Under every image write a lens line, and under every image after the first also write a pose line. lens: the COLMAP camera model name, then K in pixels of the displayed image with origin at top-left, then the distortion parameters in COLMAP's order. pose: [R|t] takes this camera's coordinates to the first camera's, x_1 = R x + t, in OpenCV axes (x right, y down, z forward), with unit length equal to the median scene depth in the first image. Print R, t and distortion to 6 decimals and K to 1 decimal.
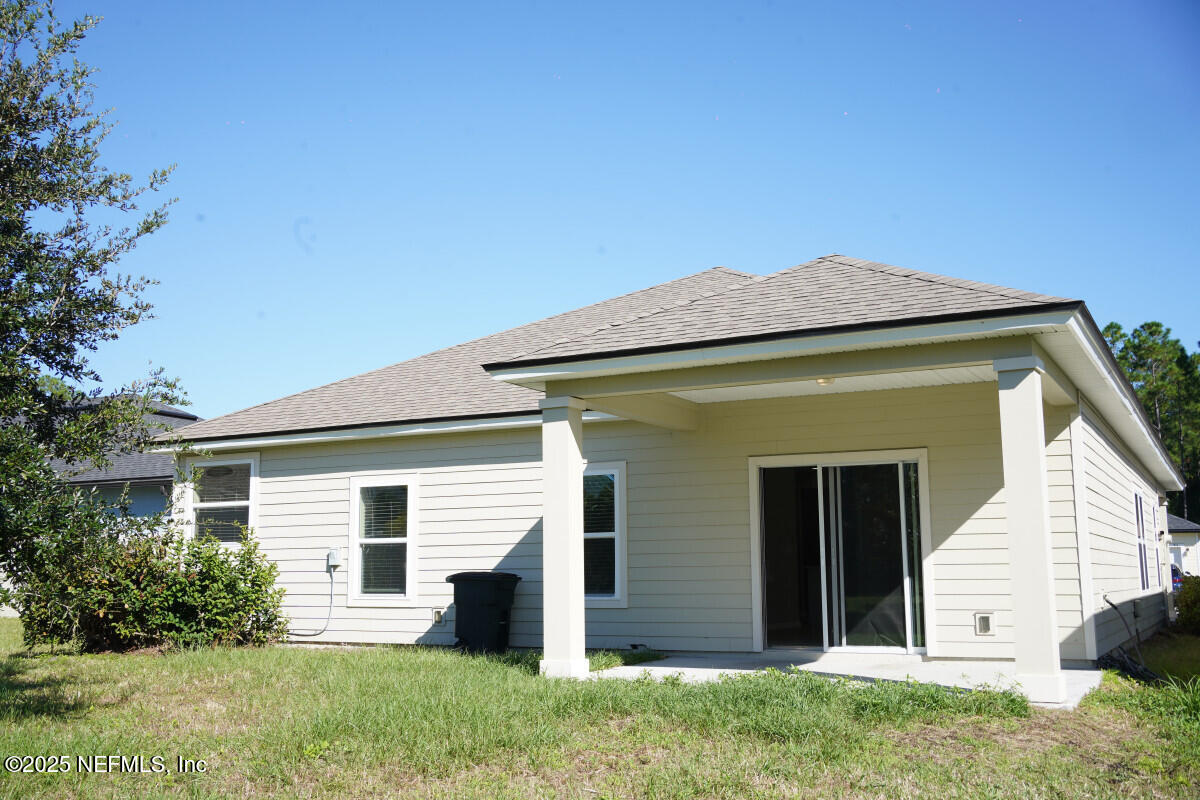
lens RADIAL K [[1217.5, 0, 595.2], [0, 1217.5, 398.4], [0, 0, 1]] dist [-0.030587, 0.142289]
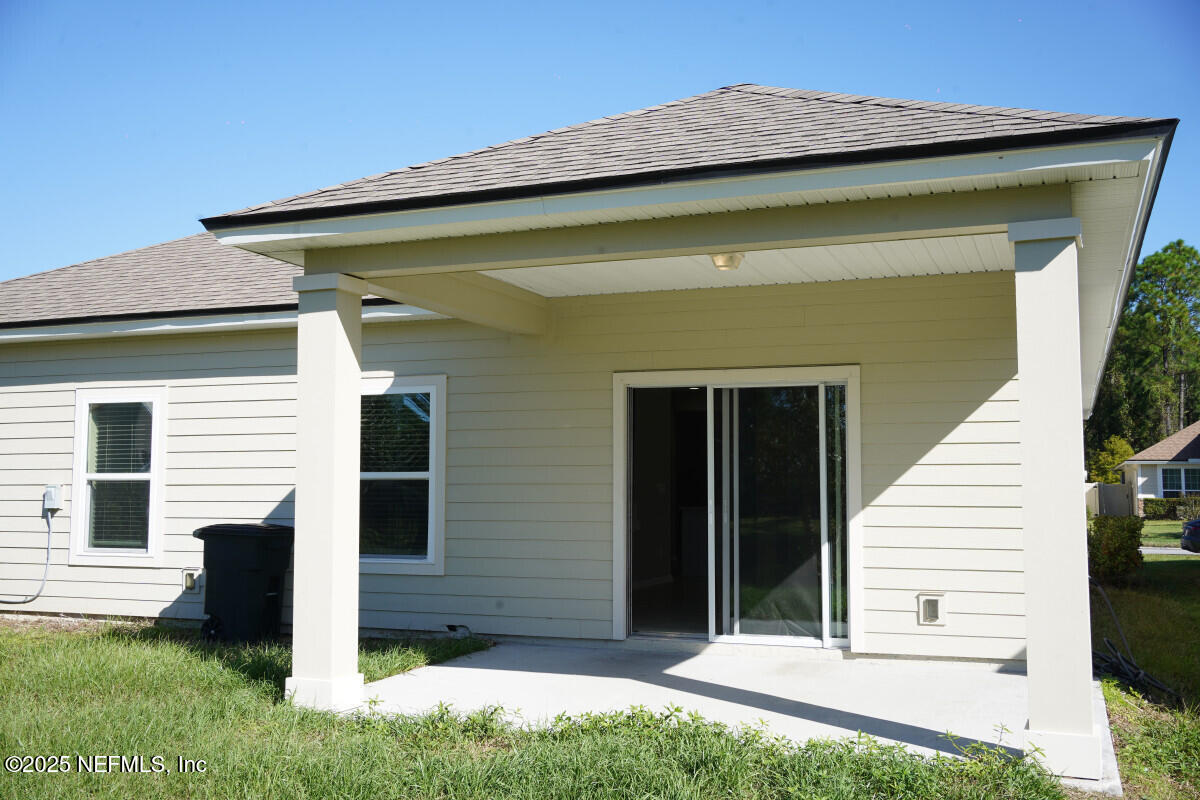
lens RADIAL K [[1217.5, 0, 595.2], [0, 1217.5, 398.4], [0, 0, 1]] dist [-0.030587, 0.142289]
pose [[0.993941, 0.017466, 0.108517, 0.038813], [-0.024980, 0.997354, 0.068273, 0.014932], [-0.107037, -0.070570, 0.991747, 0.295092]]
